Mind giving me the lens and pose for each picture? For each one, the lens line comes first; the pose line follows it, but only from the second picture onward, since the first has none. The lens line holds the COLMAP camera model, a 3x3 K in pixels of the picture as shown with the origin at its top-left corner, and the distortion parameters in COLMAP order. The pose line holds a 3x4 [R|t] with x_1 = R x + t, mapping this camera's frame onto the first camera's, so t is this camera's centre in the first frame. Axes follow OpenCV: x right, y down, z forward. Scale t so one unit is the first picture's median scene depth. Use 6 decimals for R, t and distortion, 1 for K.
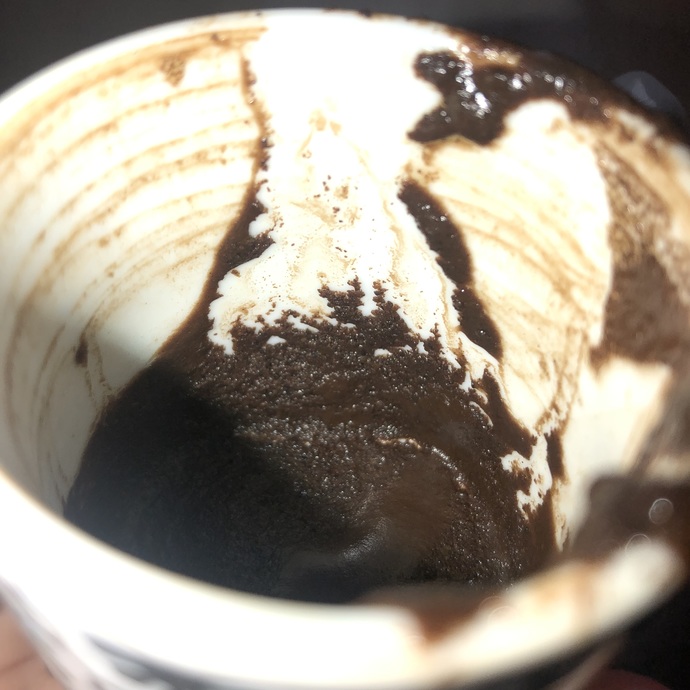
lens RADIAL K [[867.1, 0, 342.1], [0, 867.1, 347.9], [0, 0, 1]] dist [0.139444, 0.000000]
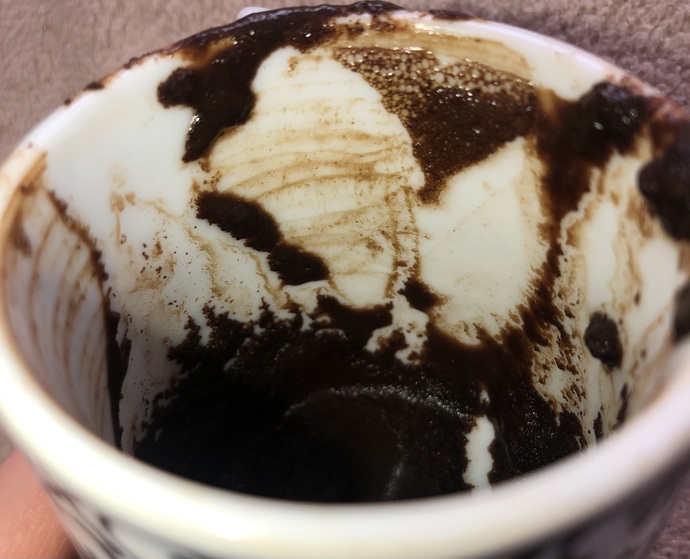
lens RADIAL K [[866.9, 0, 348.4], [0, 866.9, 329.3], [0, 0, 1]] dist [0.172022, 0.000000]
pose [[0.505101, -0.690939, 0.517180, -0.495887], [0.700588, 0.678206, 0.221840, -0.195438], [-0.504032, 0.250279, 0.826627, 0.080975]]
